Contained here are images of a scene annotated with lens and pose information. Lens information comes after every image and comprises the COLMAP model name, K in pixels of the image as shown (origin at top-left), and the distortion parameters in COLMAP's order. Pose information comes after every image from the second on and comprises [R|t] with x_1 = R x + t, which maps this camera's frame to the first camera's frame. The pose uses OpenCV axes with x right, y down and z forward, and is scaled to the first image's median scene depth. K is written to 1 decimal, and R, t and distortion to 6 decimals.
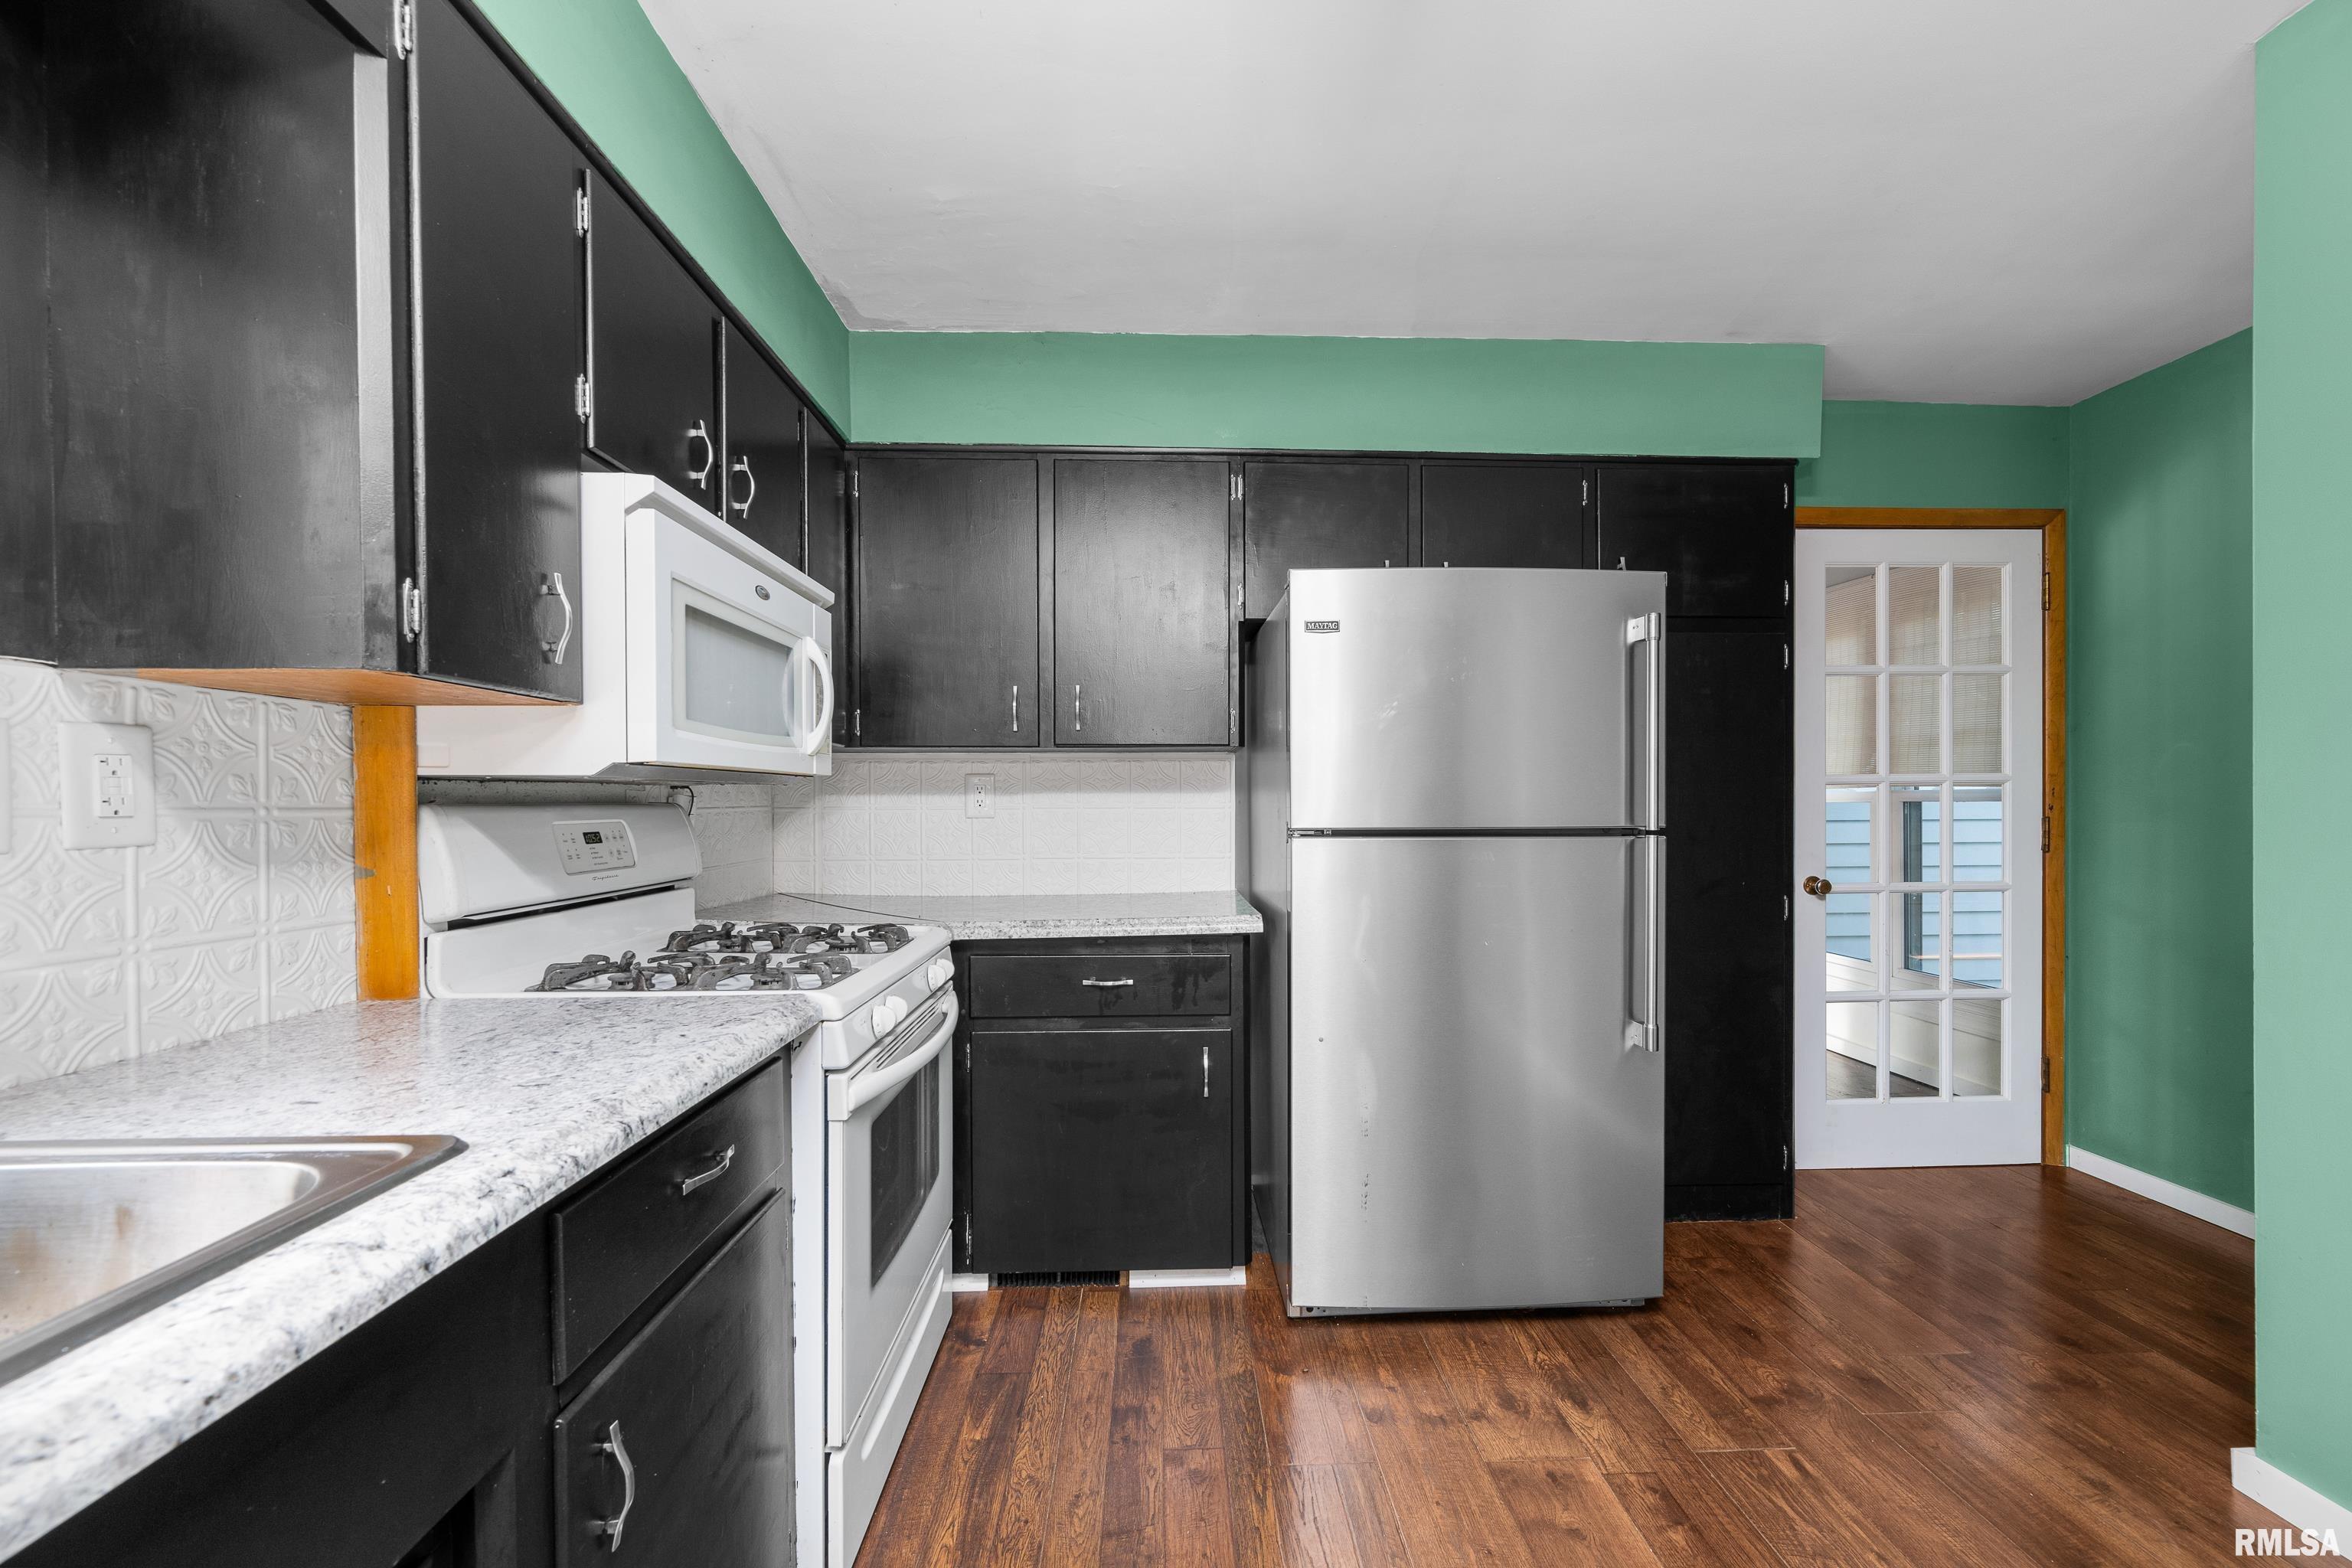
lens RADIAL K [[957.0, 0, 1205.9], [0, 957.0, 816.1], [0, 0, 1]] dist [-0.003902, -0.000235]
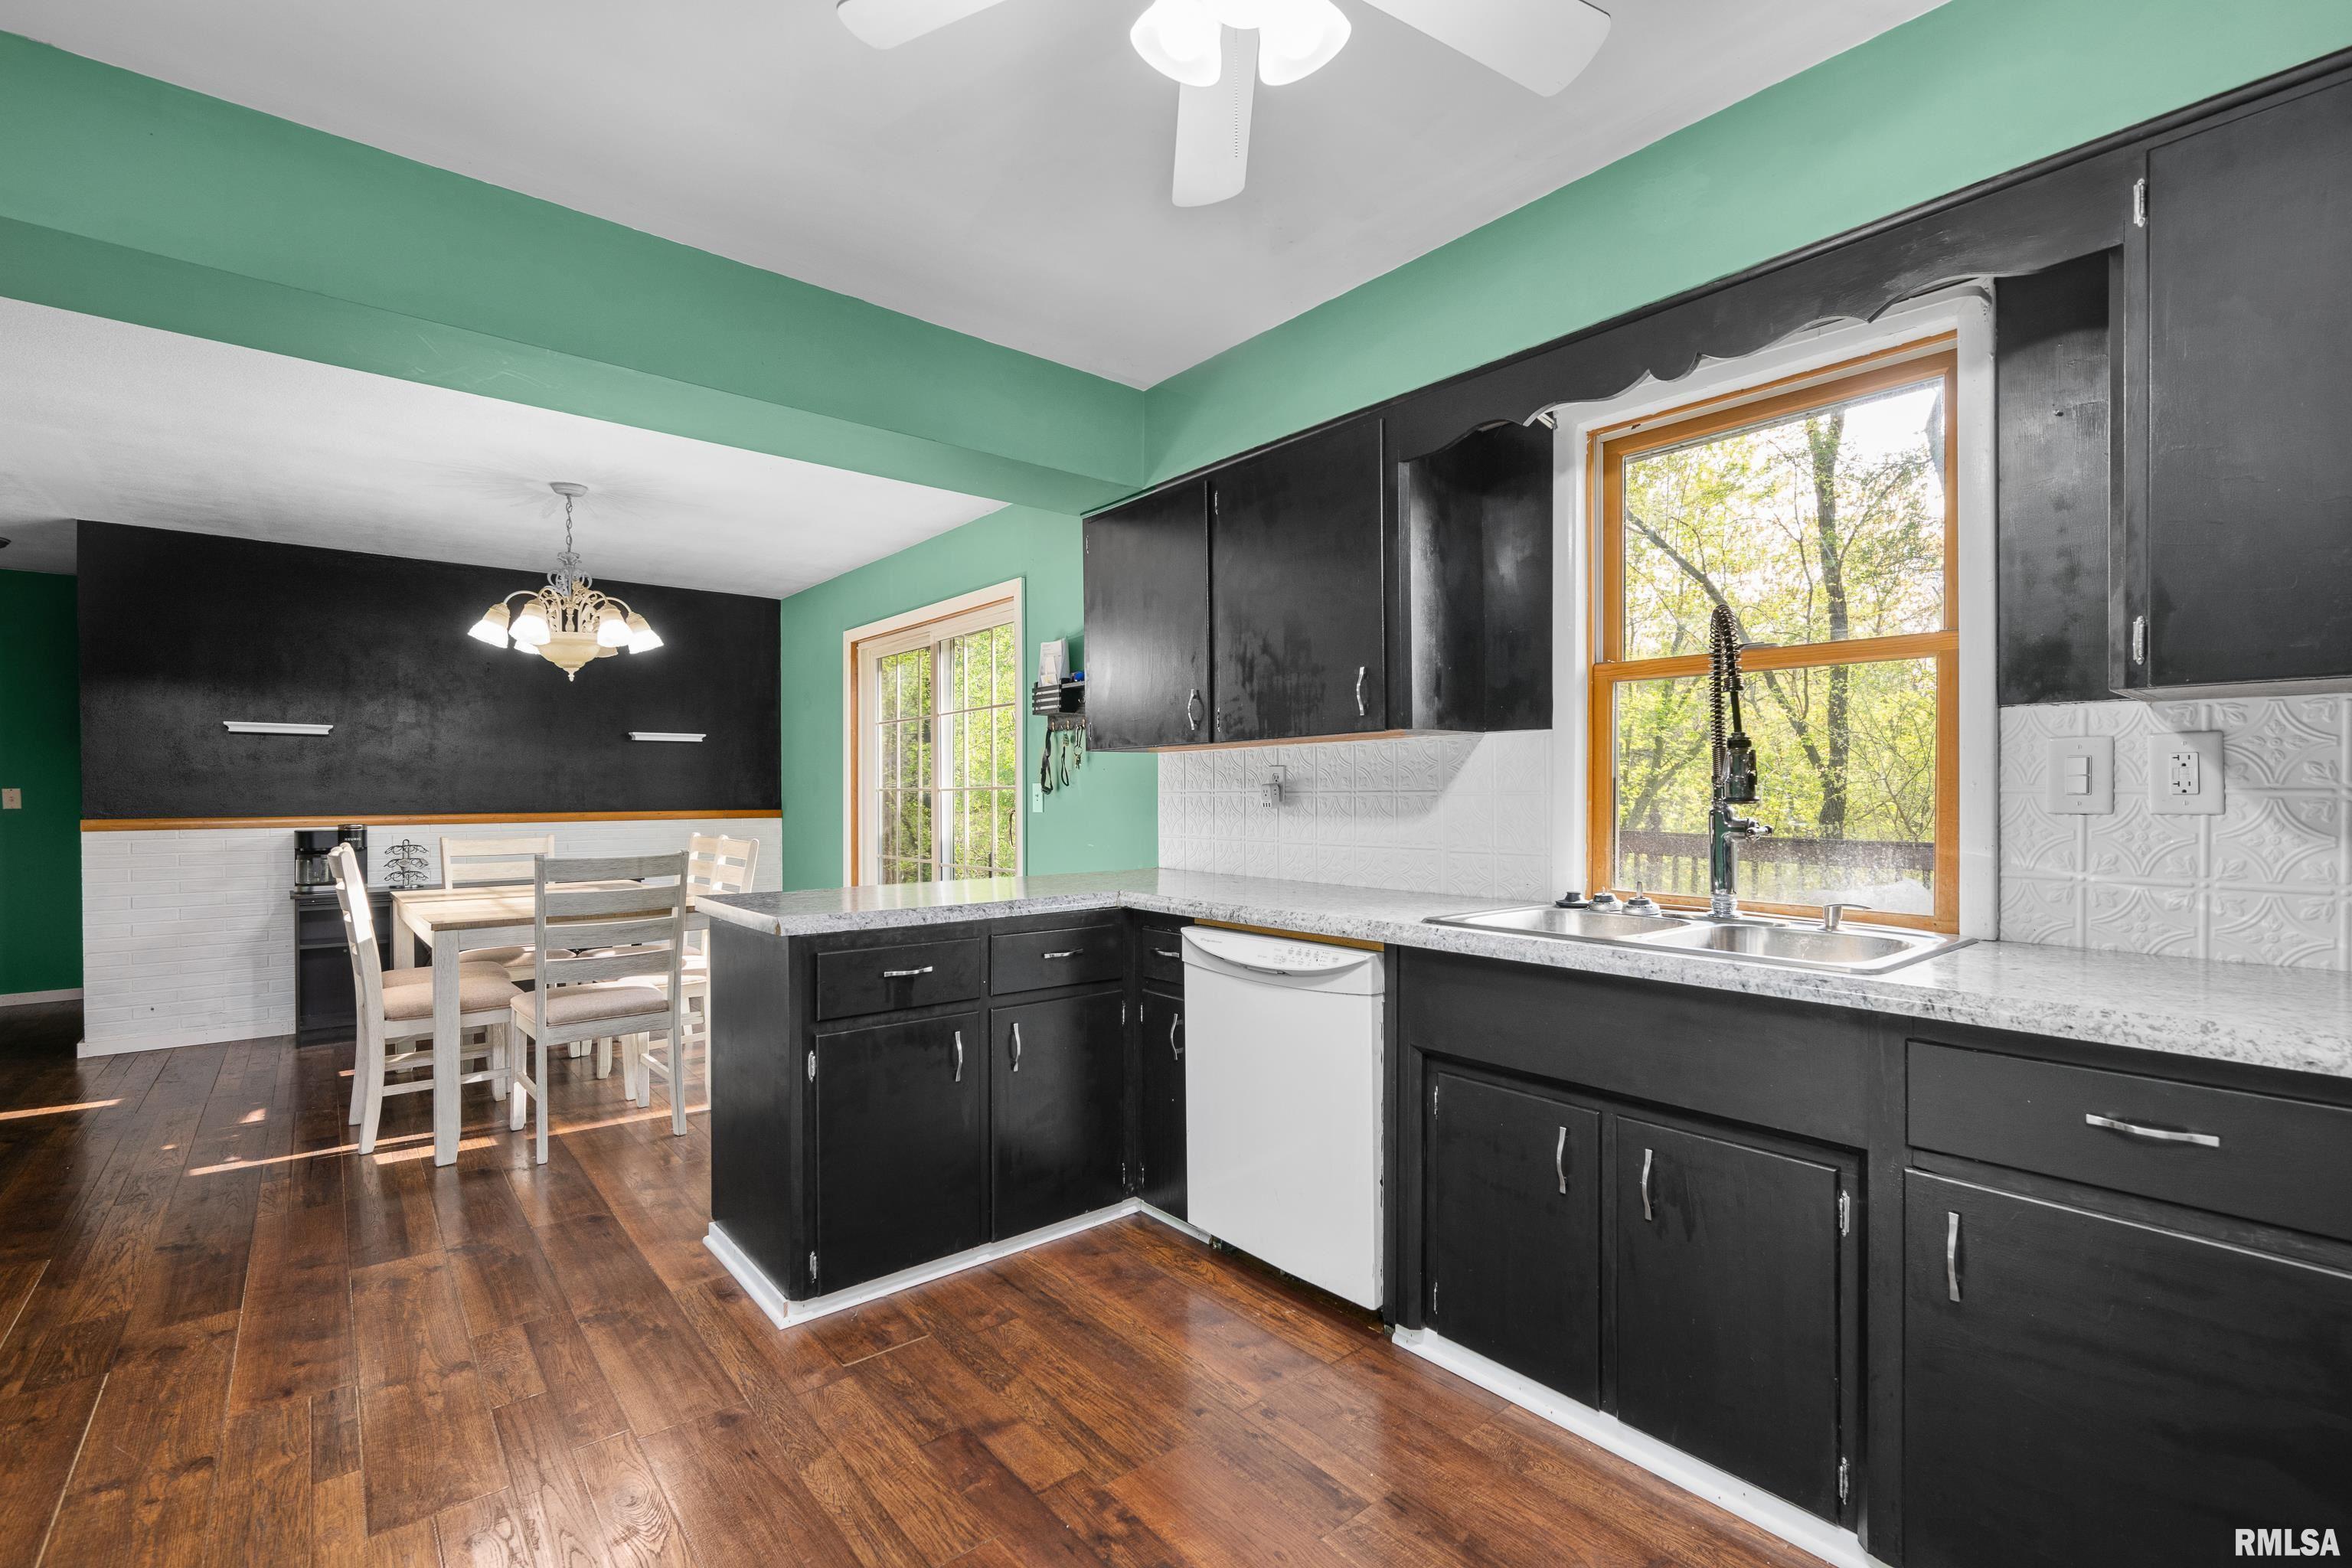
lens RADIAL K [[1049.3, 0, 1188.8], [0, 1049.3, 792.3], [0, 0, 1]] dist [0.004490, 0.000886]
pose [[-0.791871, 0.004456, -0.610672, 0.803192], [-0.004663, 0.999900, 0.013343, -0.012199], [0.610670, 0.013413, -0.791772, 0.979887]]
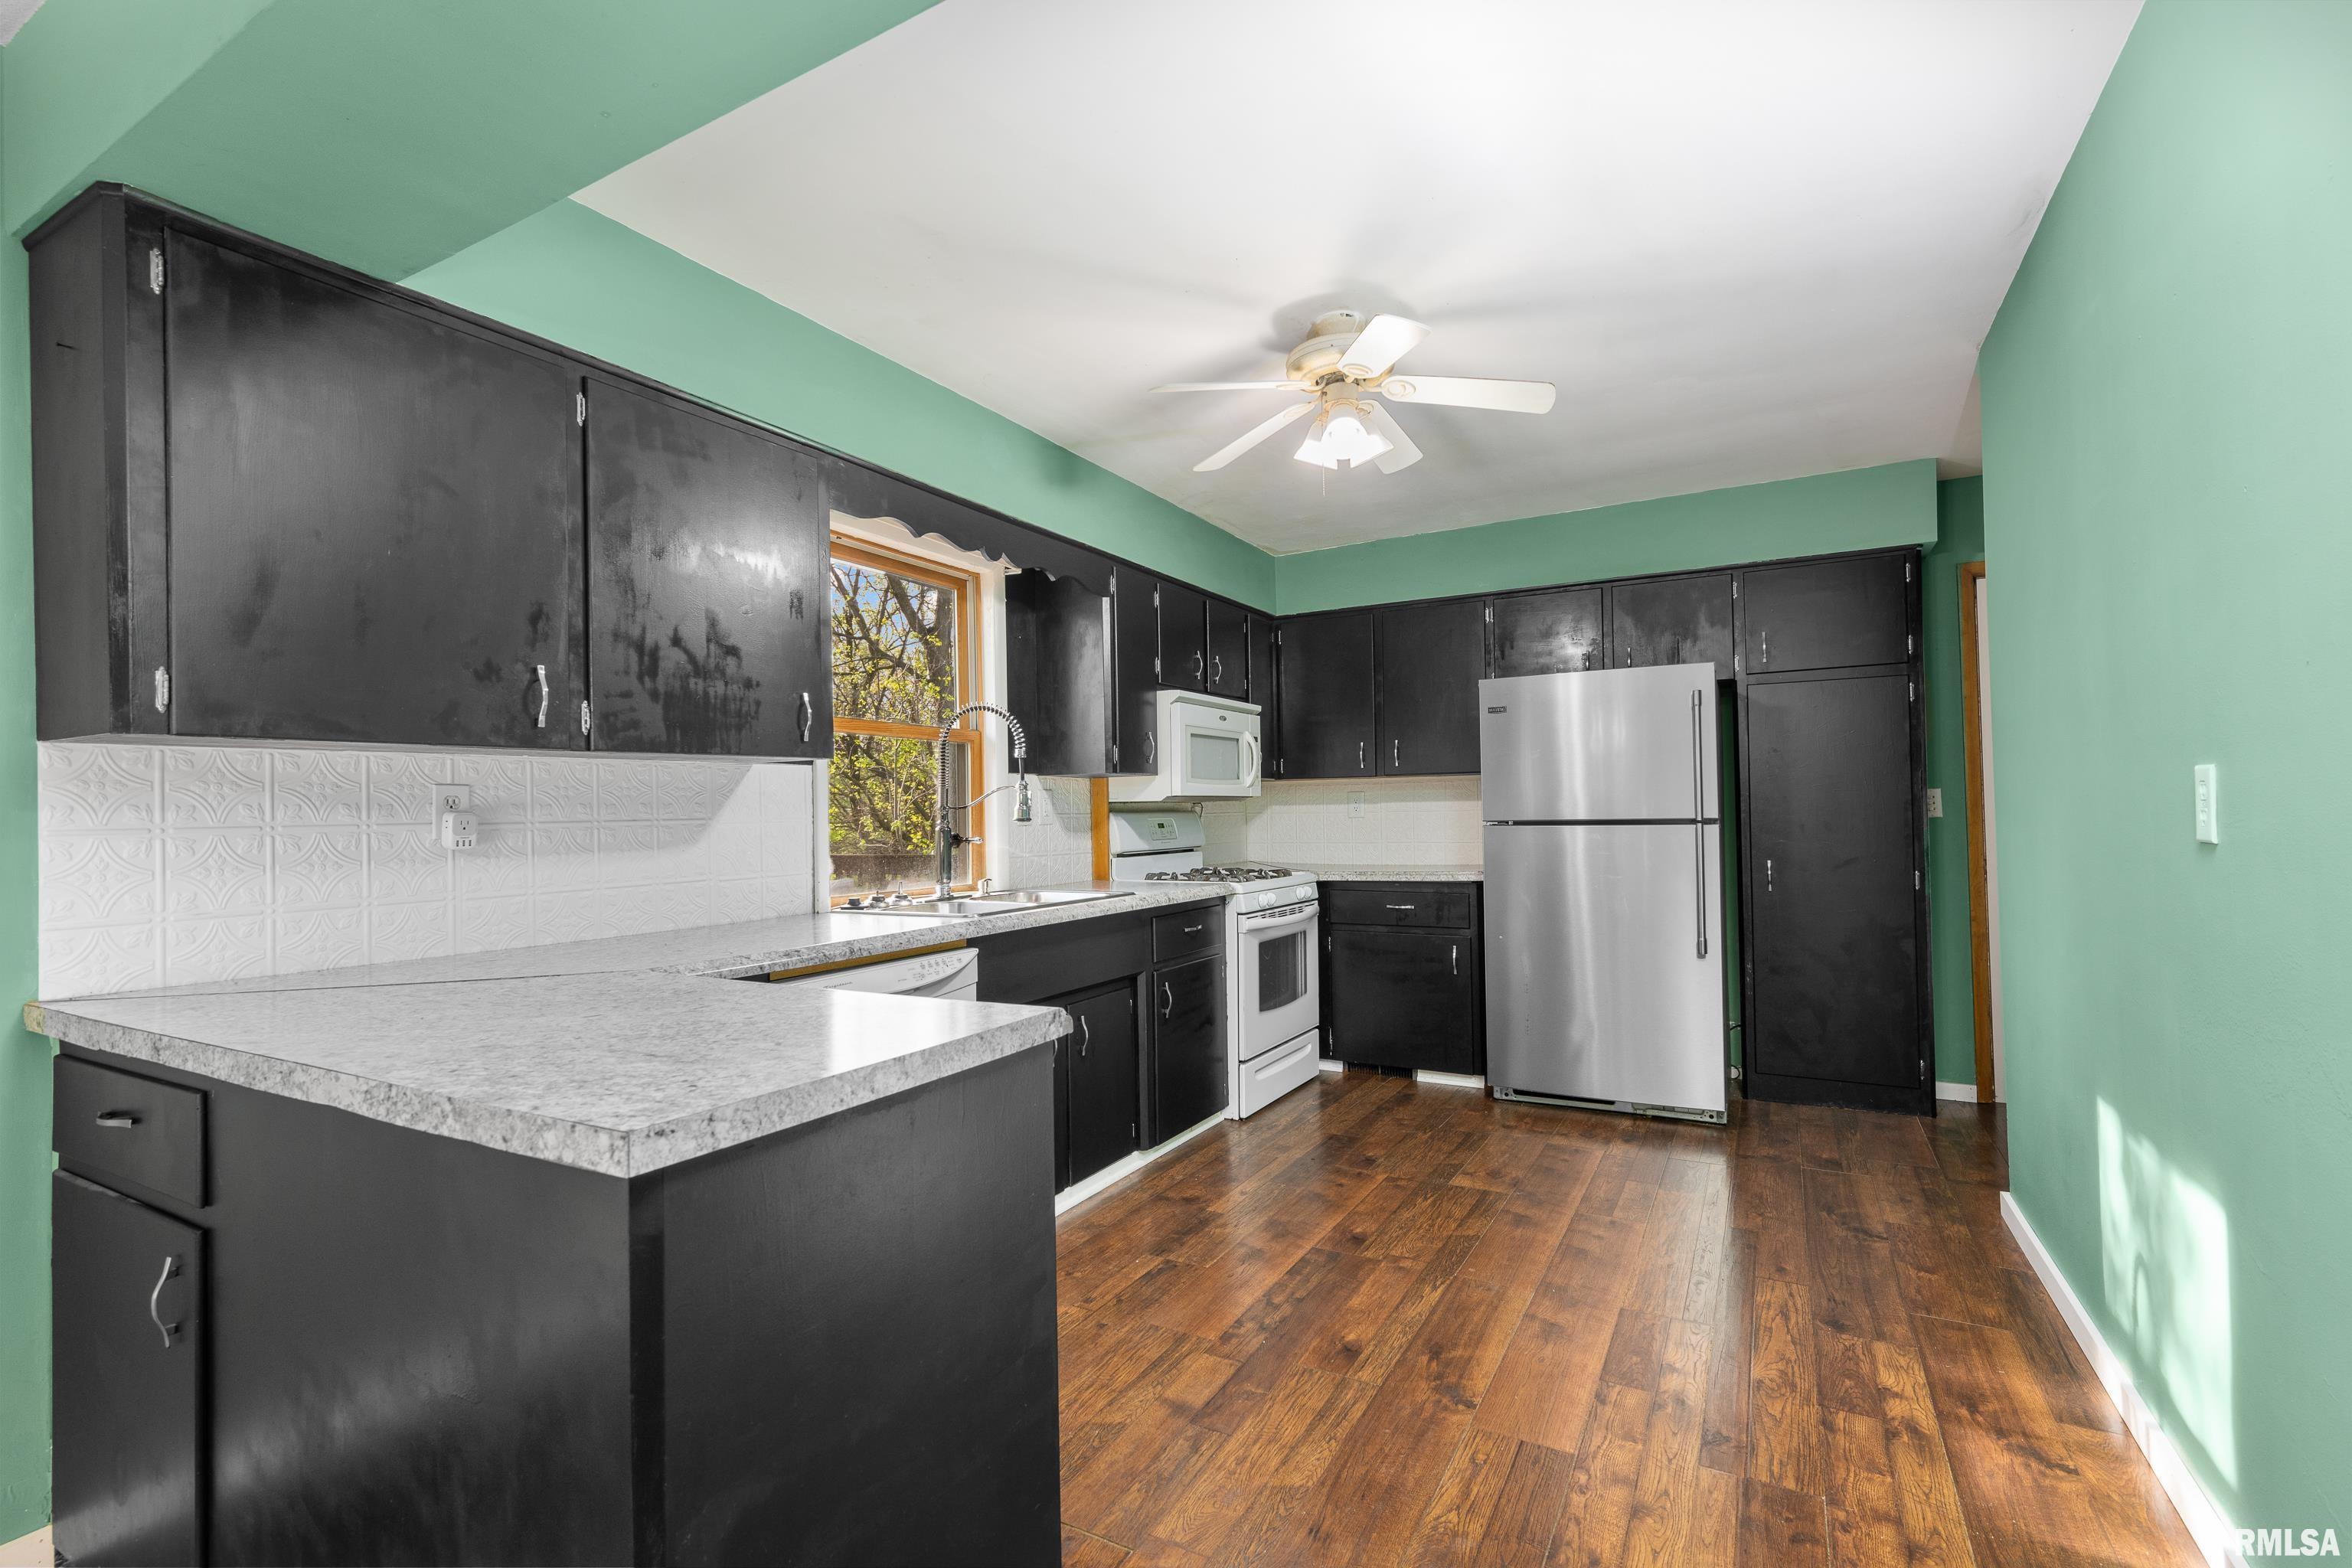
lens RADIAL K [[1049.3, 0, 1176.1], [0, 1049.3, 791.2], [0, 0, 1]] dist [0.004490, 0.000886]
pose [[0.849171, -0.022191, -0.527651, 0.954791], [0.006139, 0.999464, -0.032154, 0.026262], [0.528082, 0.024065, 0.848852, -1.487780]]
